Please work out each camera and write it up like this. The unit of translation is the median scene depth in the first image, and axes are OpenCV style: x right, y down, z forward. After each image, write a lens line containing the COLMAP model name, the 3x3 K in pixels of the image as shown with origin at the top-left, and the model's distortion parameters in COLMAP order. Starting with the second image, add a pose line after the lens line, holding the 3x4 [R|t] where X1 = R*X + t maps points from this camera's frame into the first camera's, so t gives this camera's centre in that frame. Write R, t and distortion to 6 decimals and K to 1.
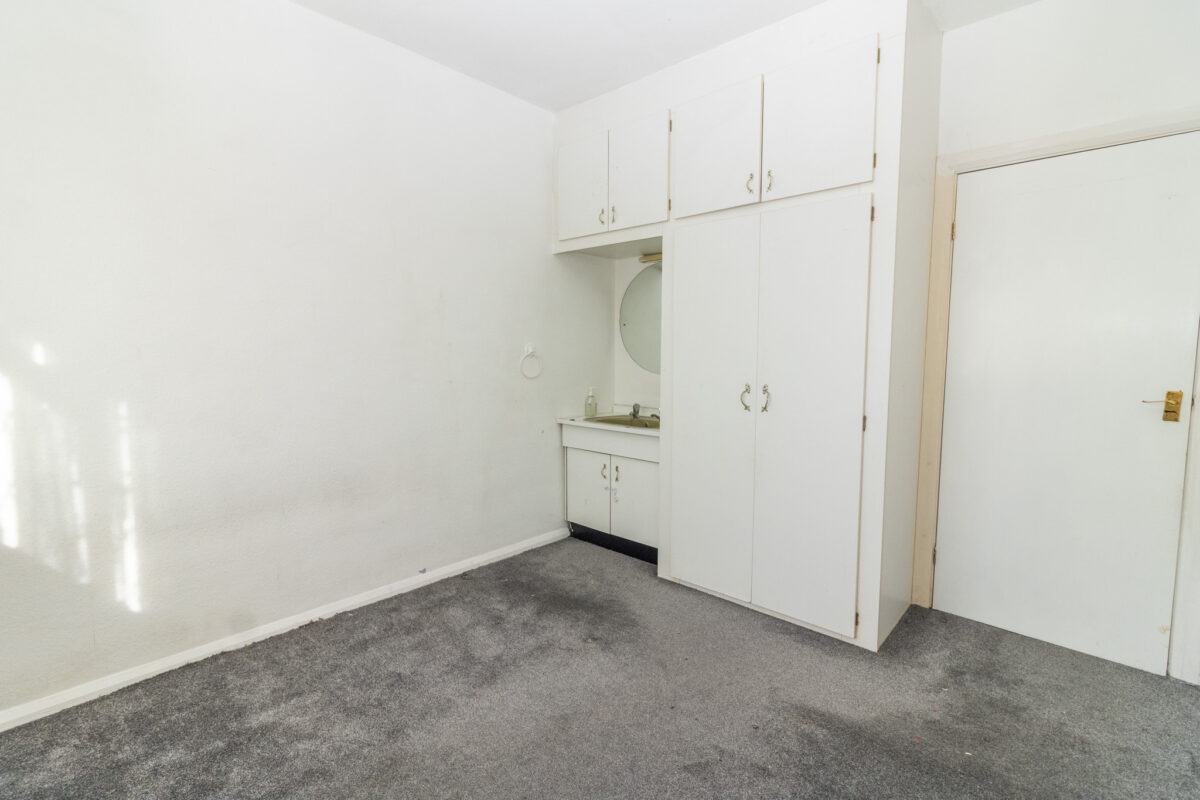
lens RADIAL K [[548.0, 0, 601.6], [0, 548.0, 397.9], [0, 0, 1]] dist [-0.001911, -0.000073]
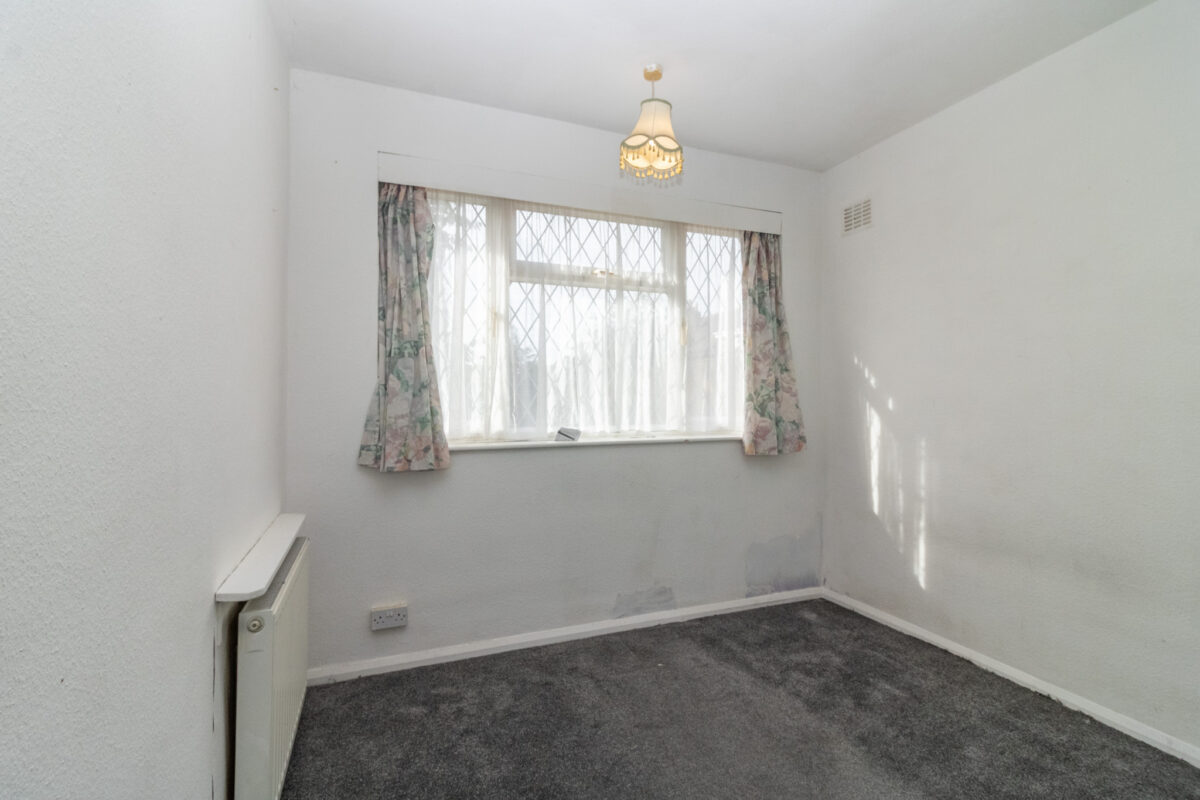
lens RADIAL K [[548.0, 0, 598.7], [0, 548.0, 400.0], [0, 0, 1]] dist [-0.001911, -0.000073]
pose [[-0.430738, 0.008022, -0.902442, 0.780477], [-0.081249, 0.995555, 0.047630, -0.089151], [0.898812, 0.093838, -0.428171, 0.829273]]
